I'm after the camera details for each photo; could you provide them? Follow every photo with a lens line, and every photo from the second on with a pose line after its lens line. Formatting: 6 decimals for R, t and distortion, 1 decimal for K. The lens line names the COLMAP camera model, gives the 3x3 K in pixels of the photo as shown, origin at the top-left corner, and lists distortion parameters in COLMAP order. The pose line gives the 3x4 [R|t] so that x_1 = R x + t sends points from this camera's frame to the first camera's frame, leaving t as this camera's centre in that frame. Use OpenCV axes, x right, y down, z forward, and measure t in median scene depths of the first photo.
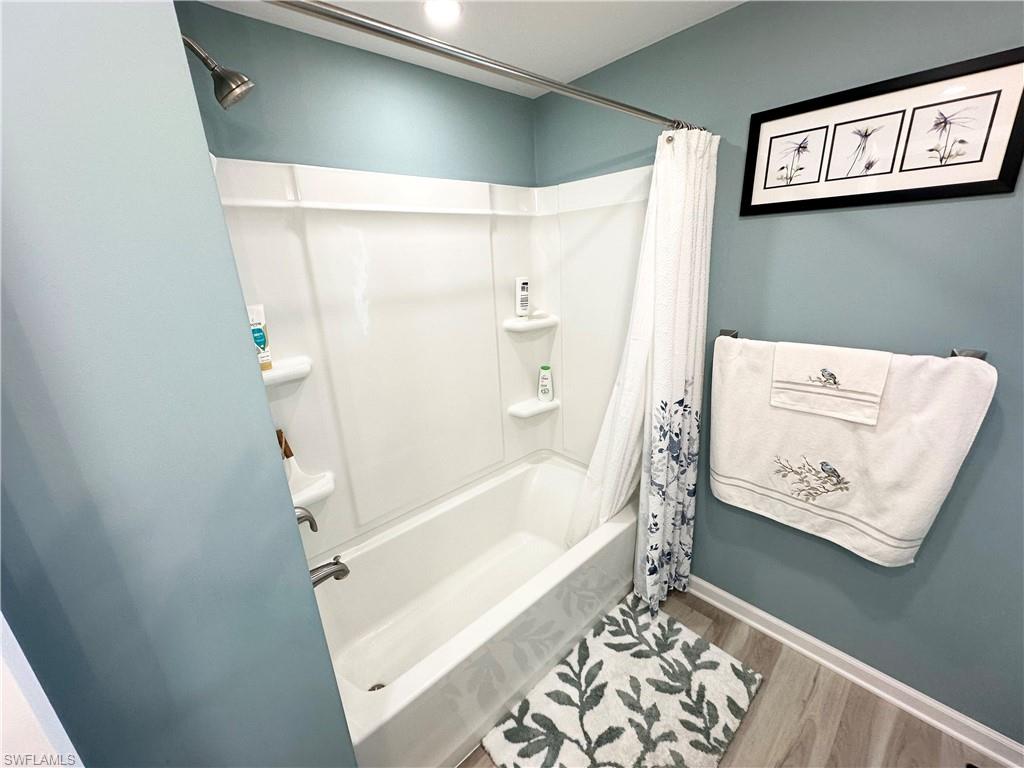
lens RADIAL K [[408.1, 0, 509.6], [0, 408.1, 384.8], [0, 0, 1]] dist [-0.001702, -0.000090]
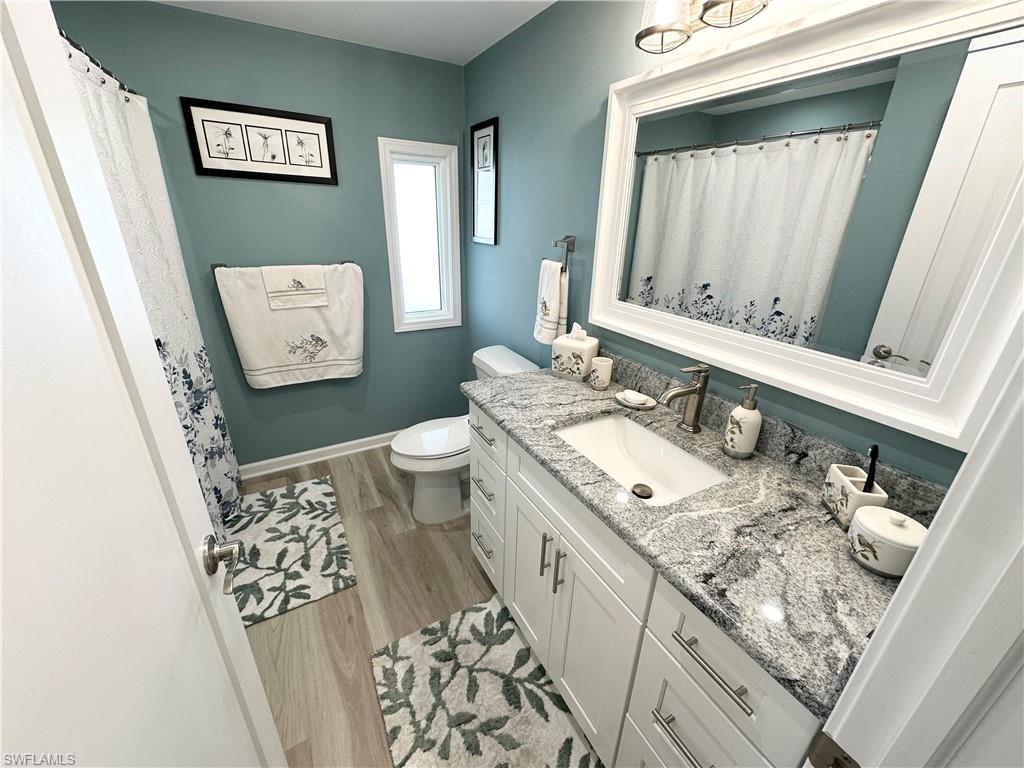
lens RADIAL K [[408.1, 0, 512.1], [0, 408.1, 382.8], [0, 0, 1]] dist [-0.001702, -0.000090]
pose [[0.222055, -0.321058, 0.920659, -0.665812], [0.247642, 0.931841, 0.265229, 0.125871], [-0.943062, 0.169098, 0.286427, -0.247232]]
